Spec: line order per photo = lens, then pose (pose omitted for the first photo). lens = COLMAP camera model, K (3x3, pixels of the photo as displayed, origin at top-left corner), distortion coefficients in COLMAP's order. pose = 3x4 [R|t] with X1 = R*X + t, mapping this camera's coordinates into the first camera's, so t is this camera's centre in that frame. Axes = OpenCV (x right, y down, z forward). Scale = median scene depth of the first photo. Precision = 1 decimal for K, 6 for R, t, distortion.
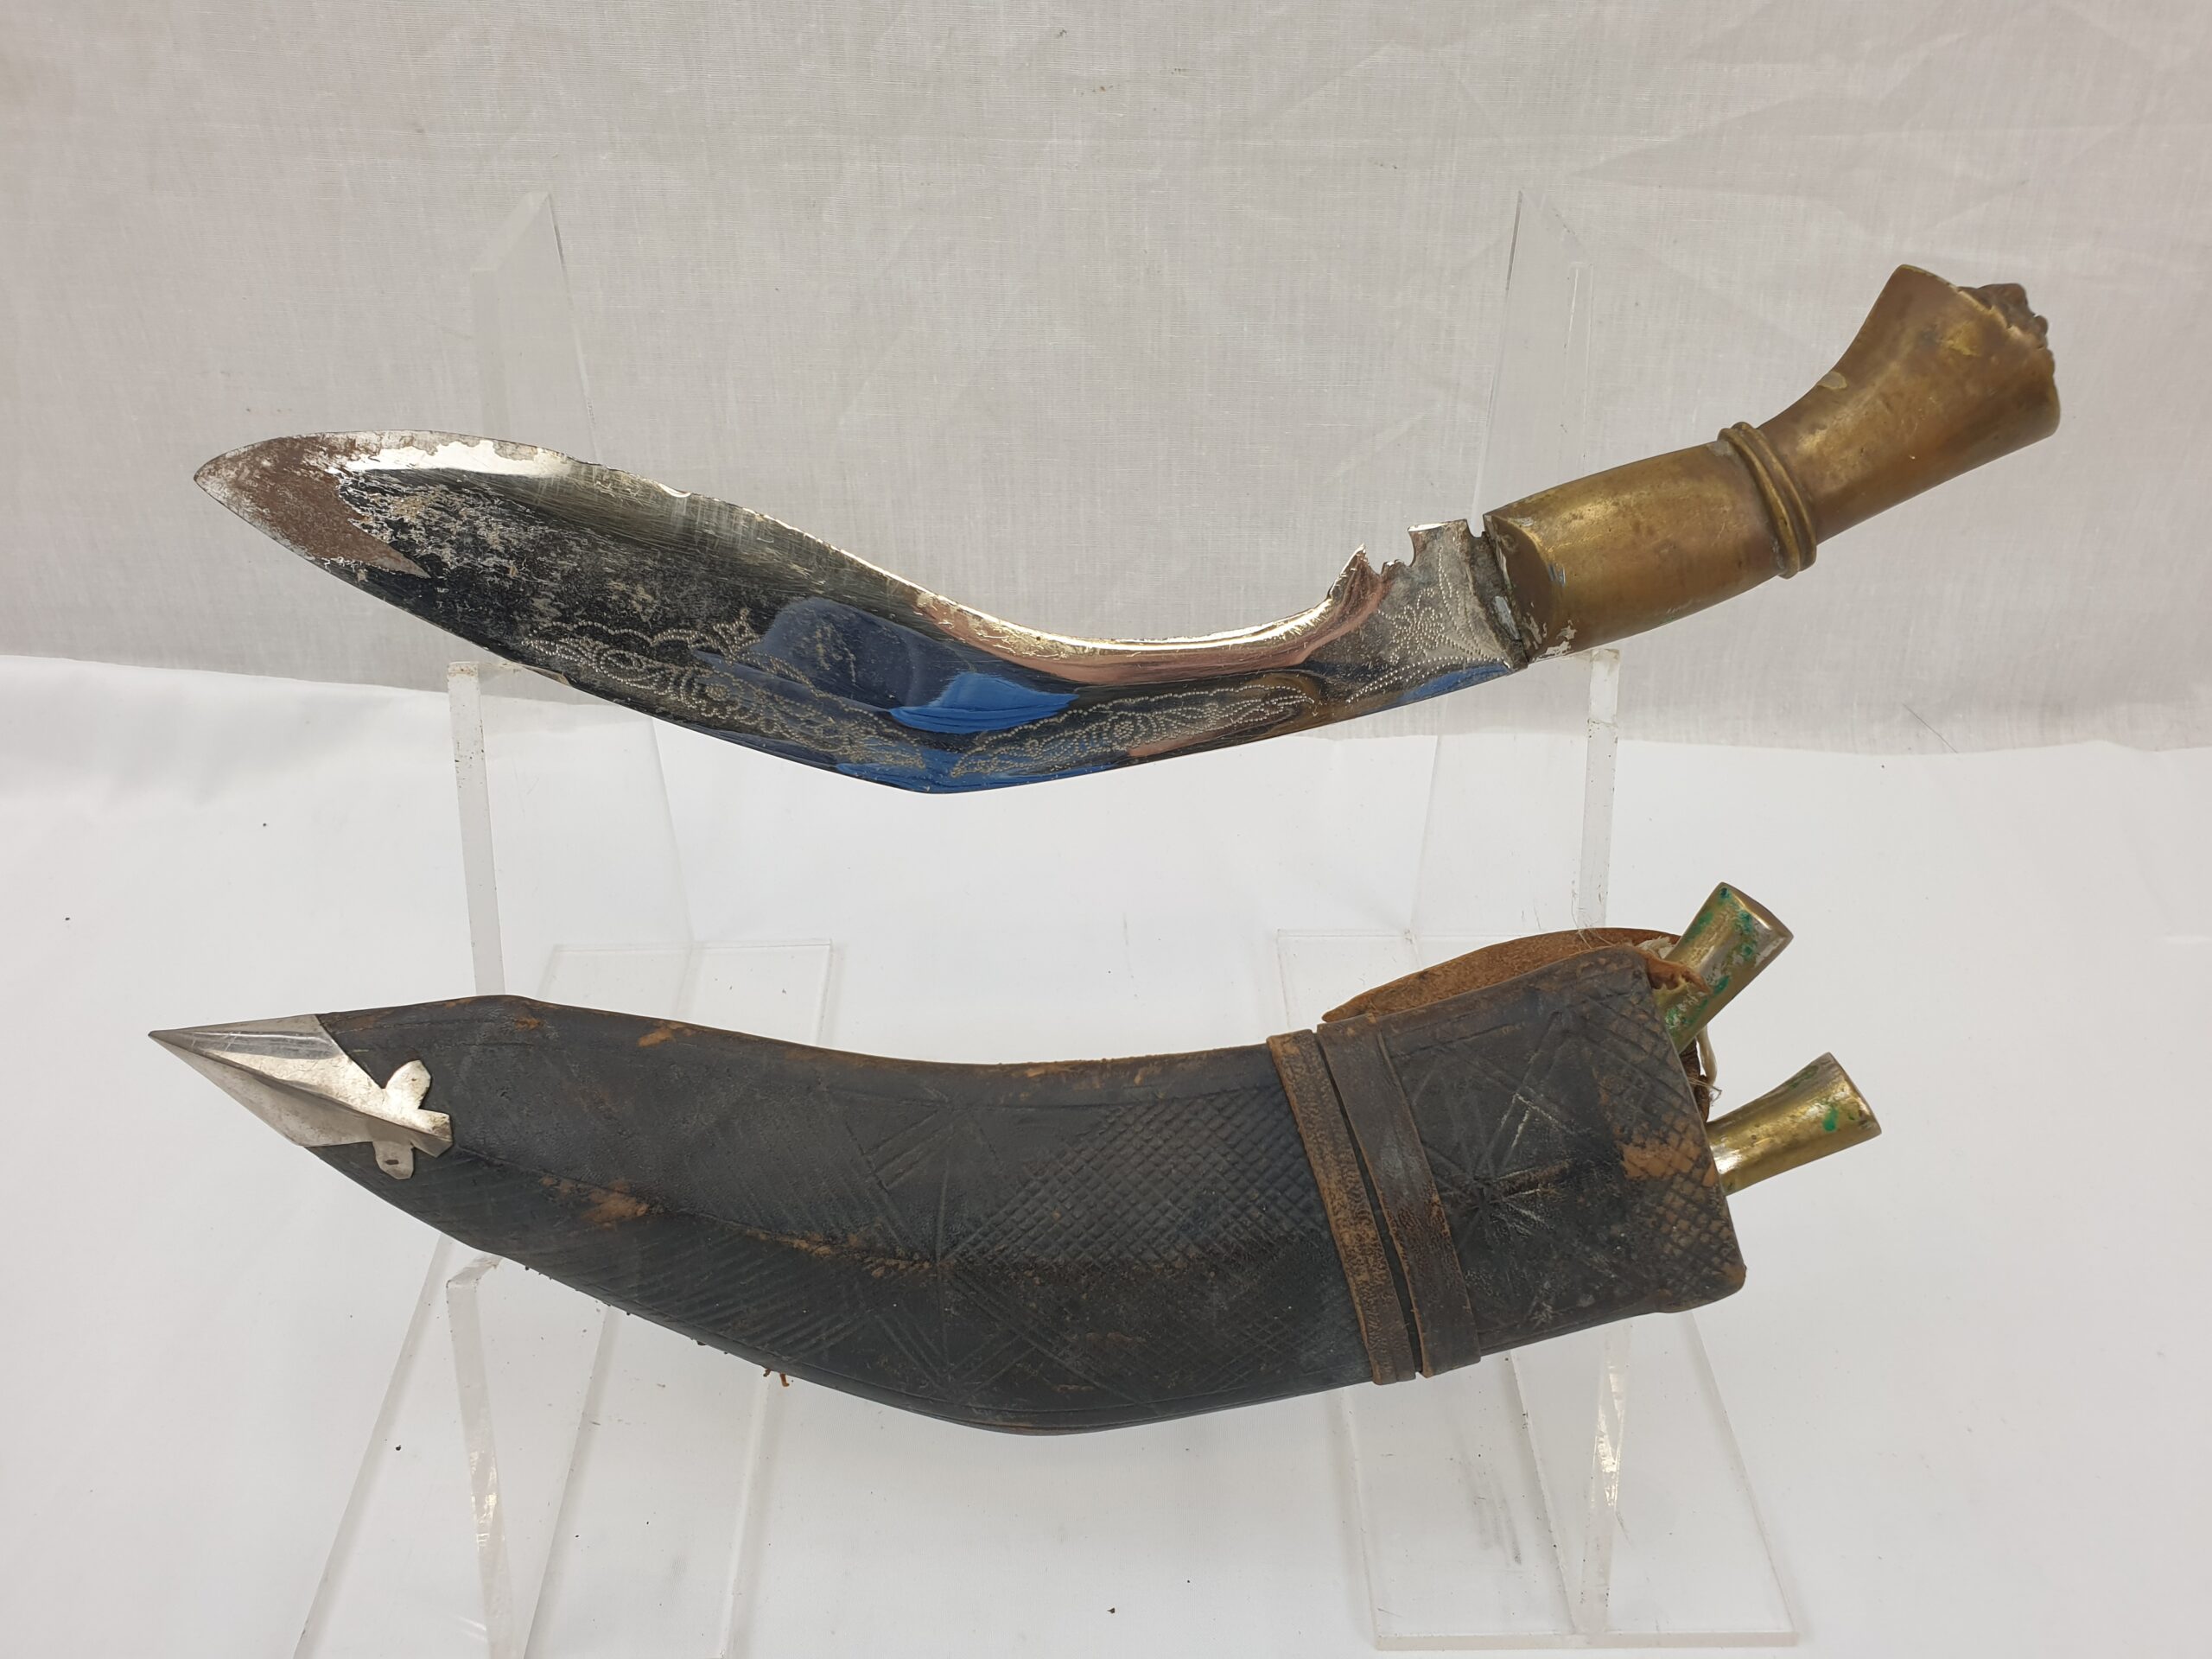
lens RADIAL K [[1769.8, 0, 1108.0], [0, 1769.8, 825.8], [0, 0, 1]] dist [0.028314, -0.052034]
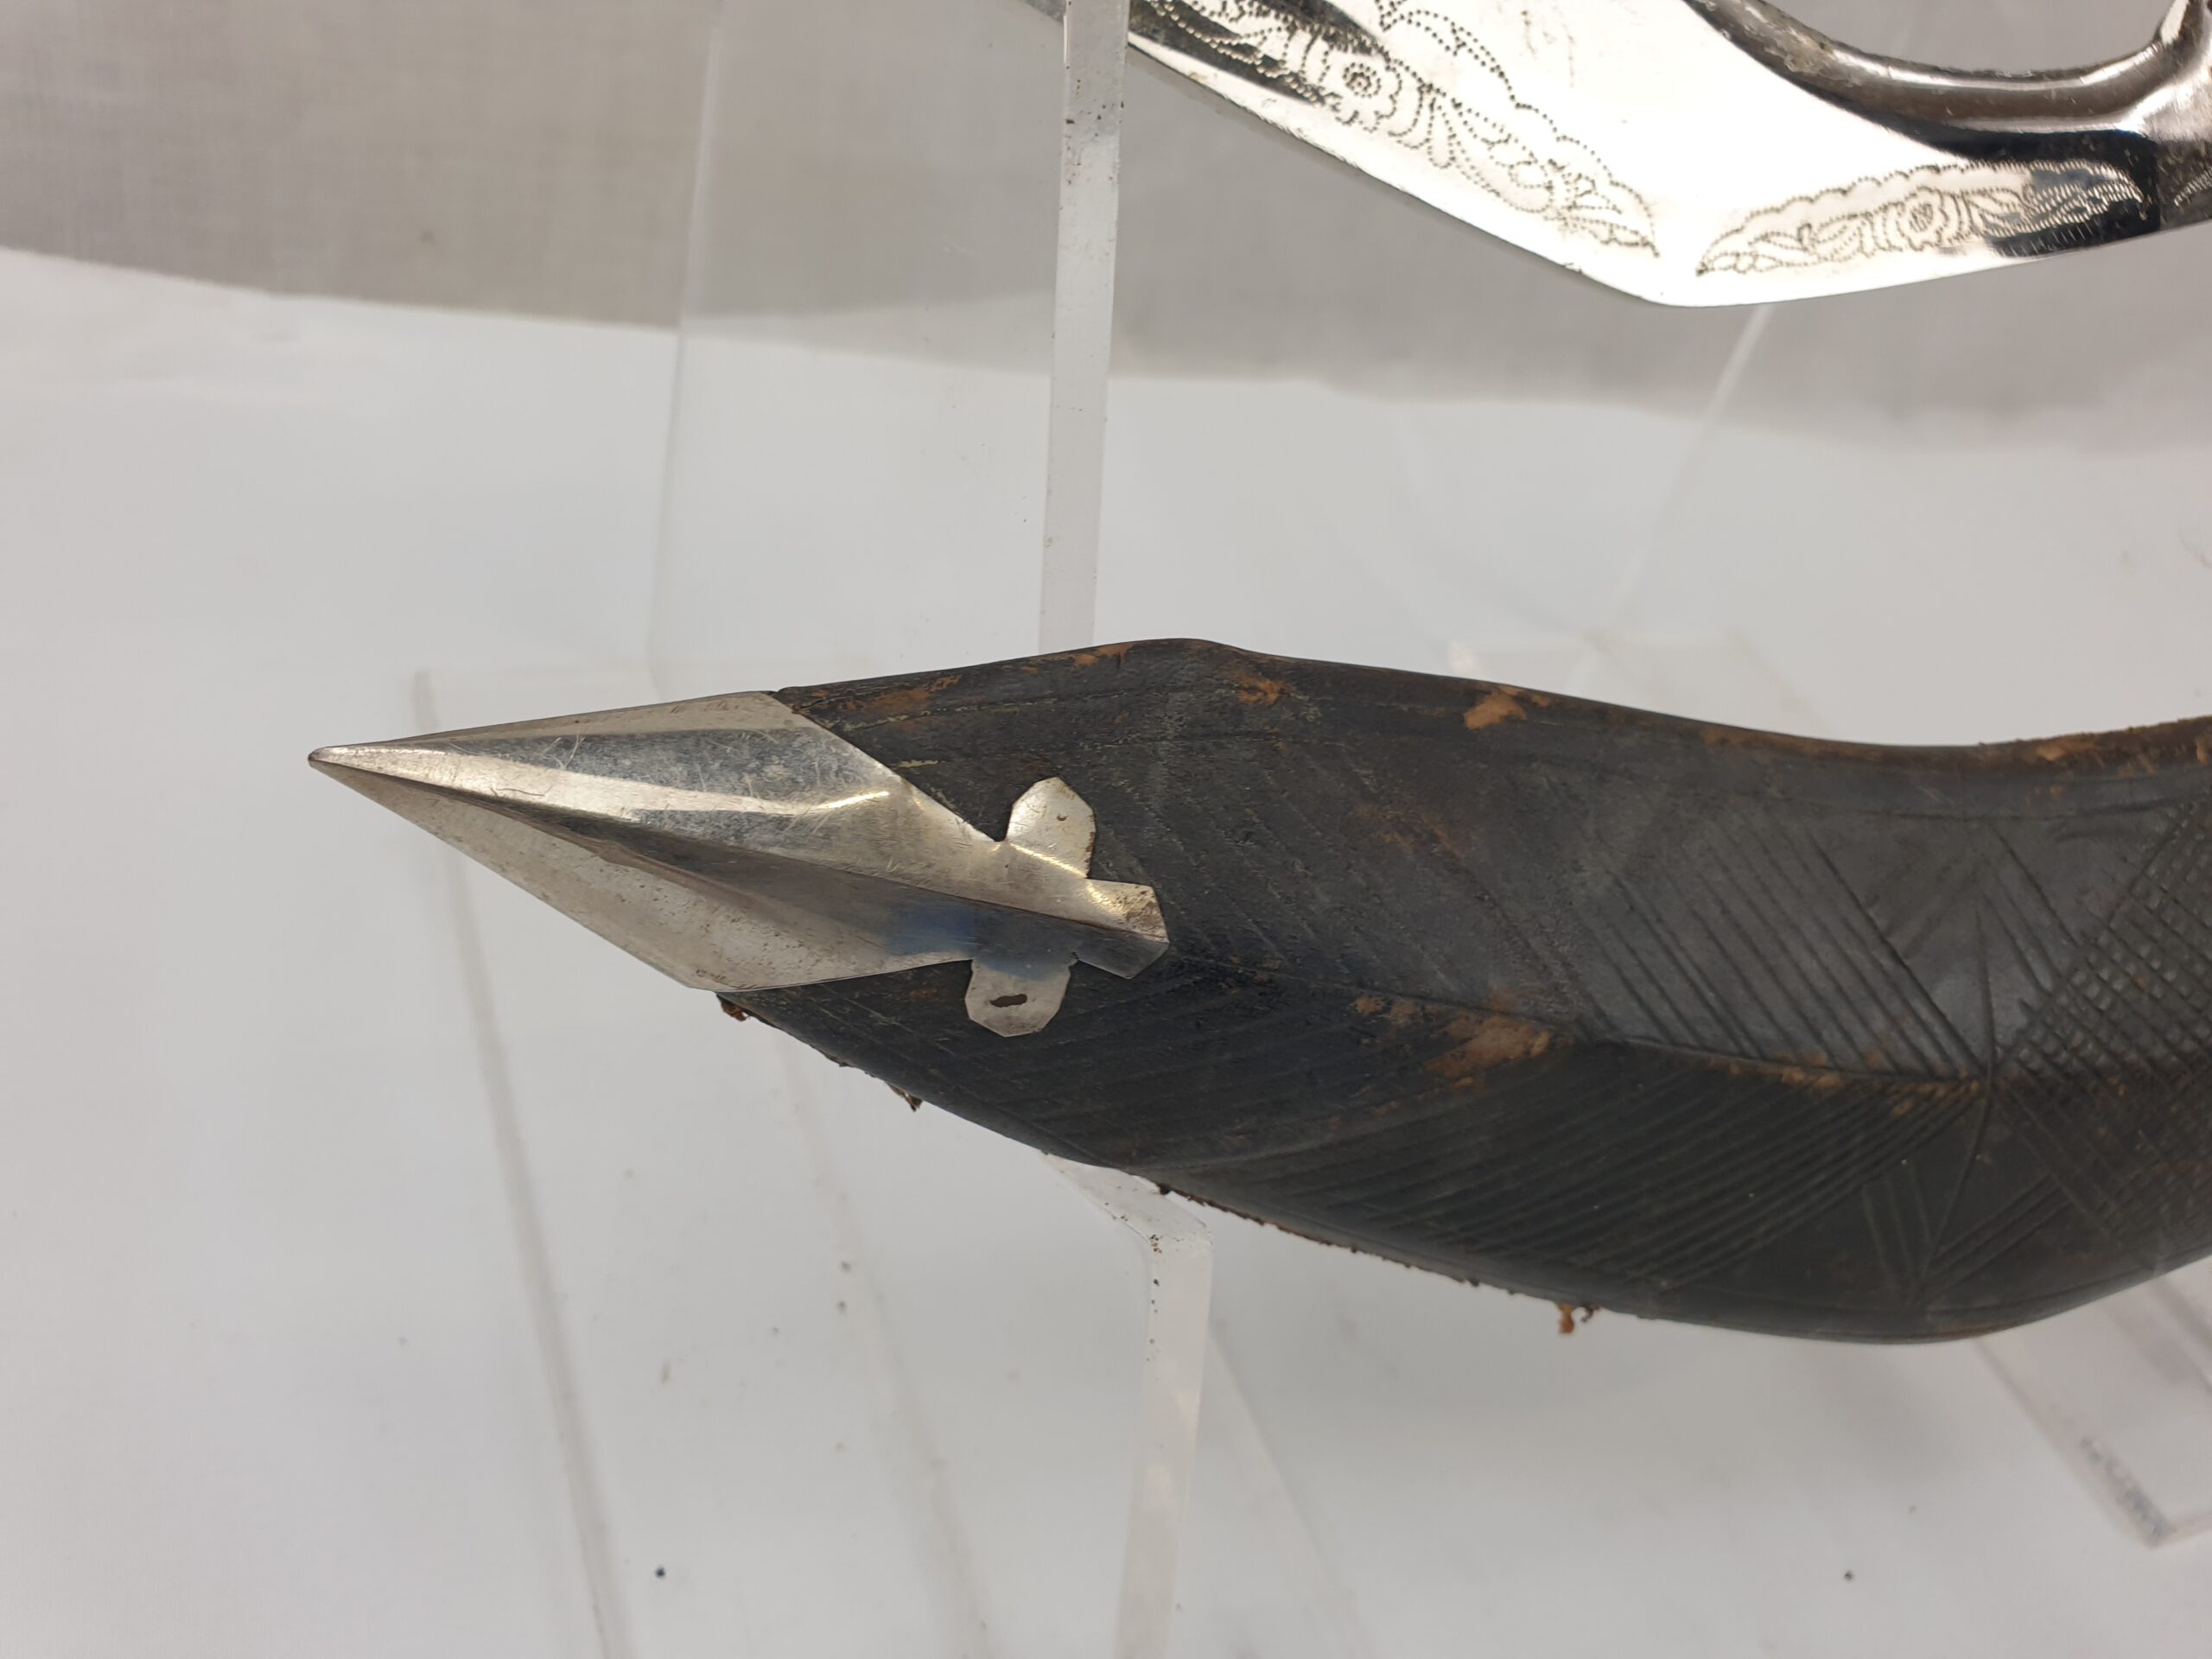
lens RADIAL K [[1784.7, 0, 1088.0], [0, 1784.7, 833.5], [0, 0, 1]] dist [0.003589, 0.000709]
pose [[0.913279, -0.053654, 0.403785, -0.567931], [0.011336, 0.994251, 0.106475, 0.097756], [-0.407177, -0.092665, 0.908637, 0.575990]]
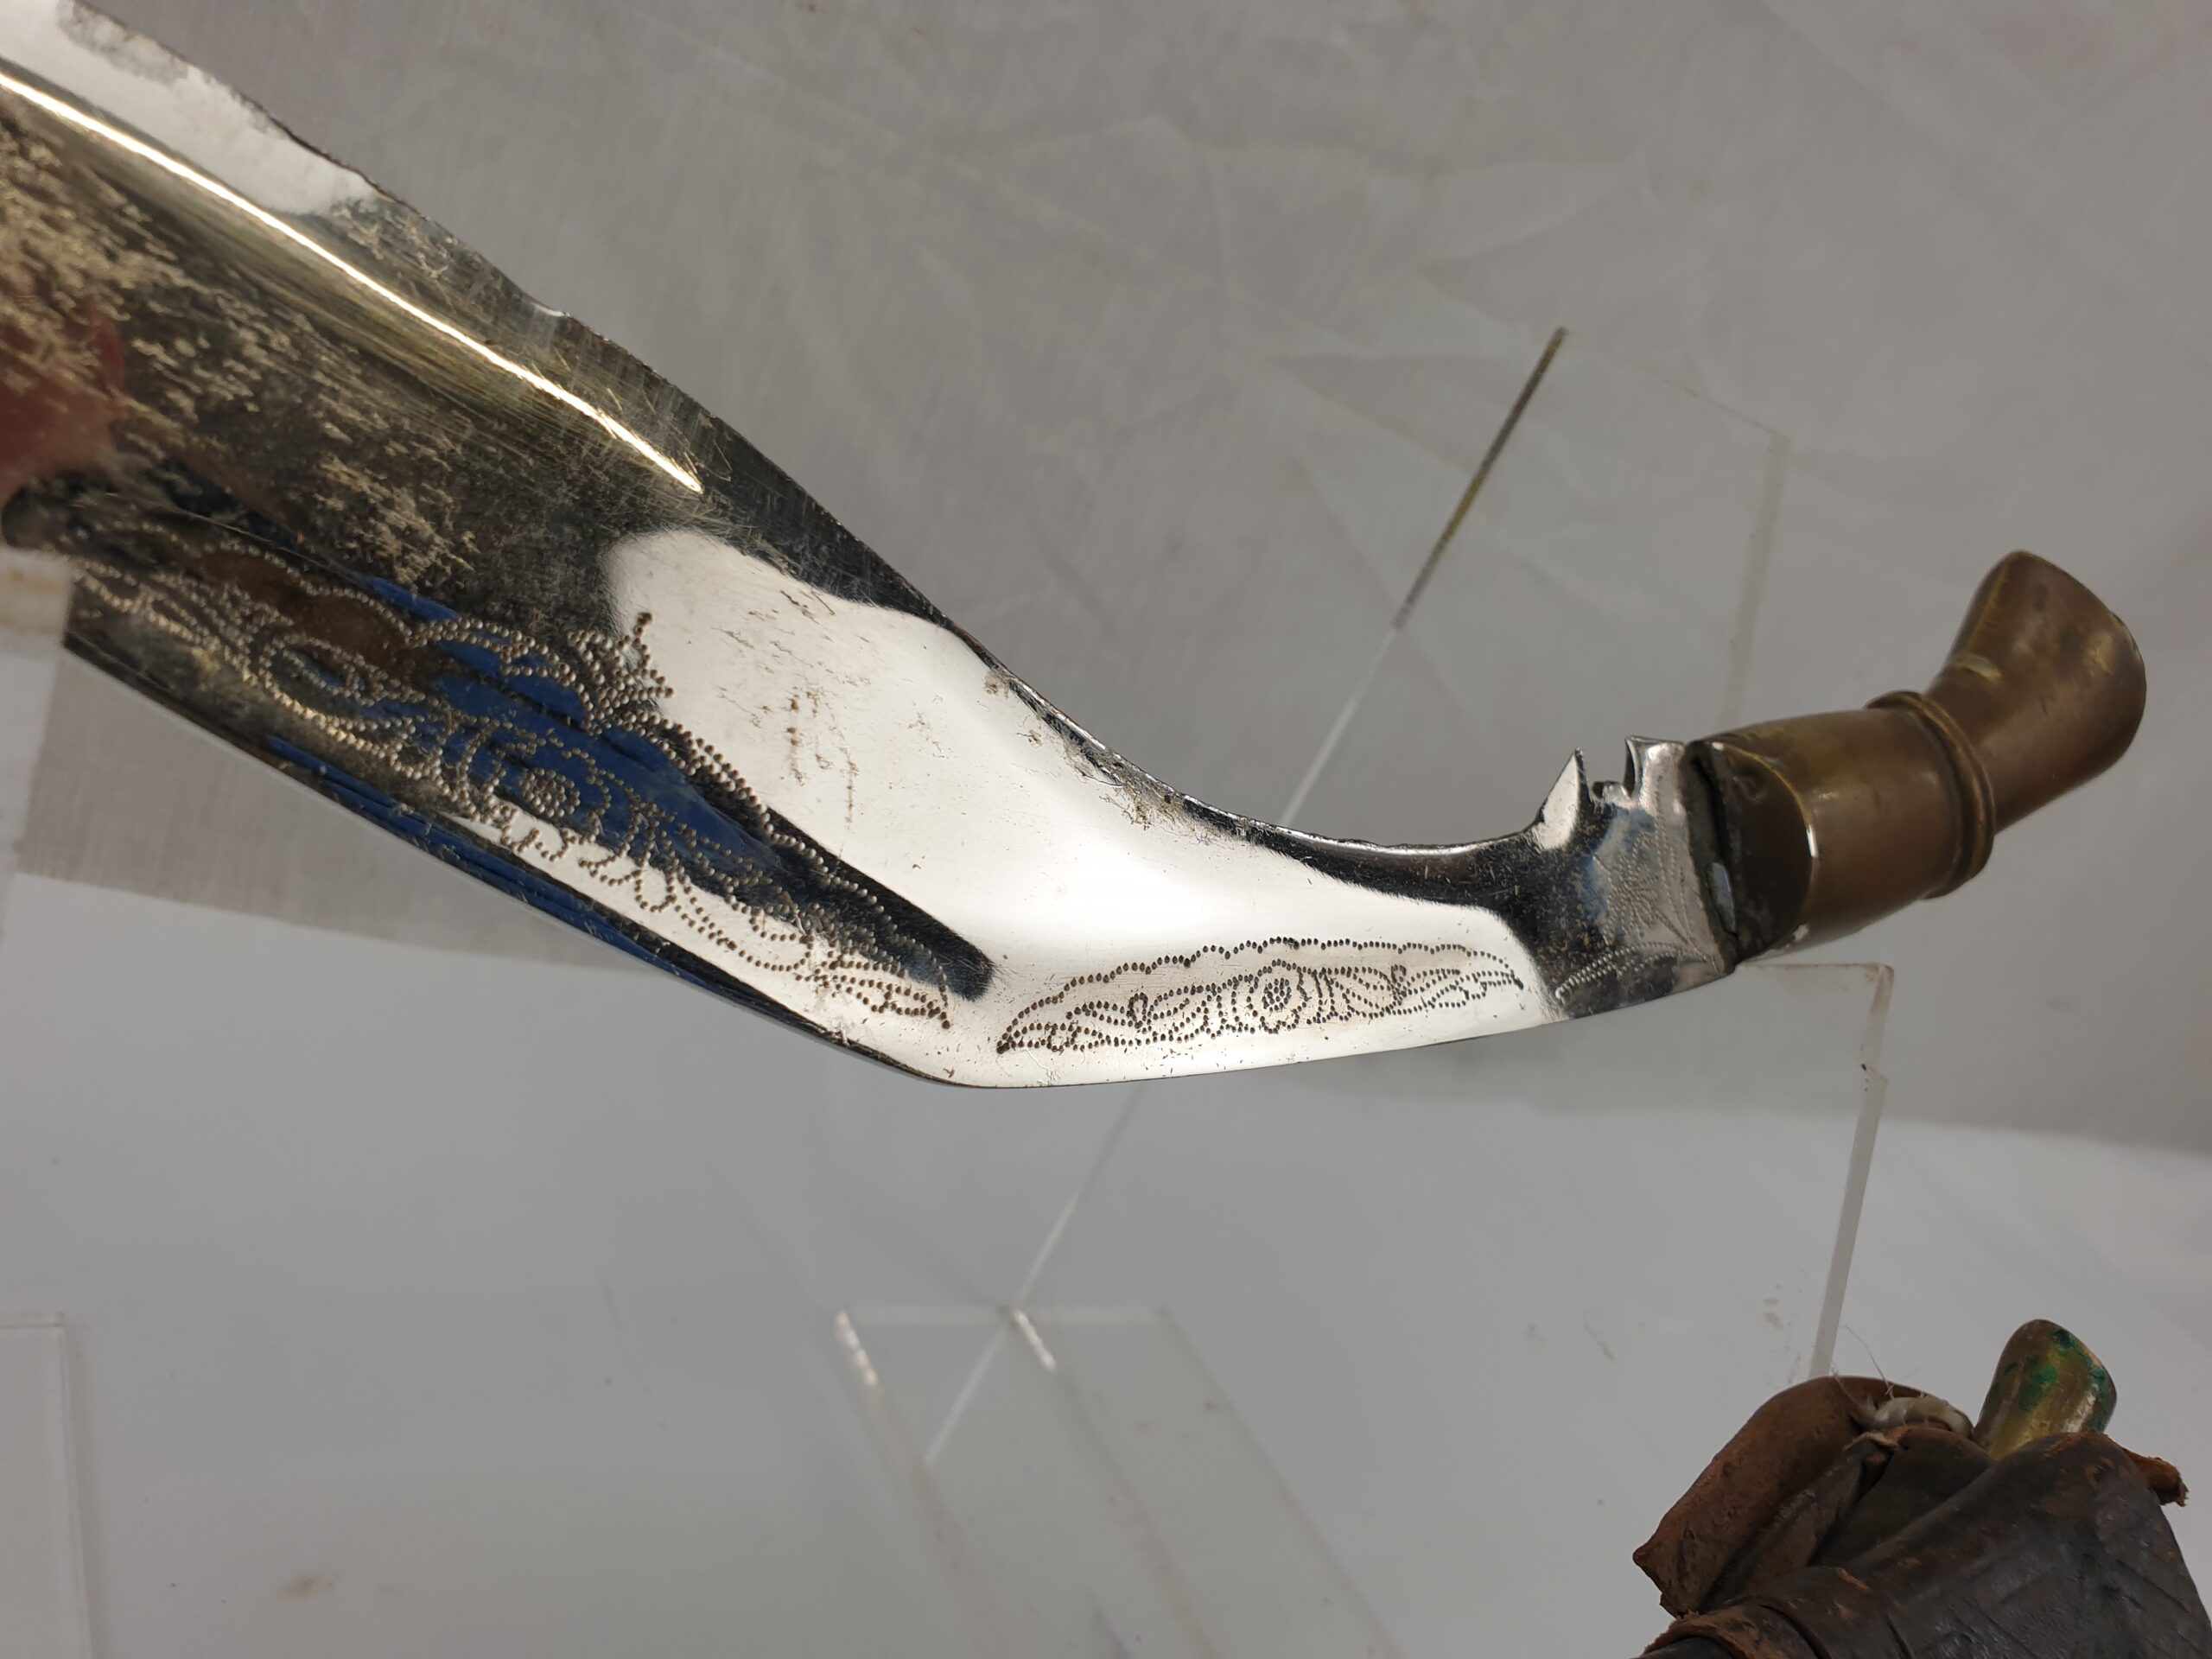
lens RADIAL K [[1784.7, 0, 1092.8], [0, 1784.7, 846.1], [0, 0, 1]] dist [0.003589, 0.000709]
pose [[0.791823, 0.161180, 0.589098, -0.394792], [-0.078318, 0.983382, -0.163788, -0.006000], [-0.605708, 0.083554, 0.791288, 0.652879]]
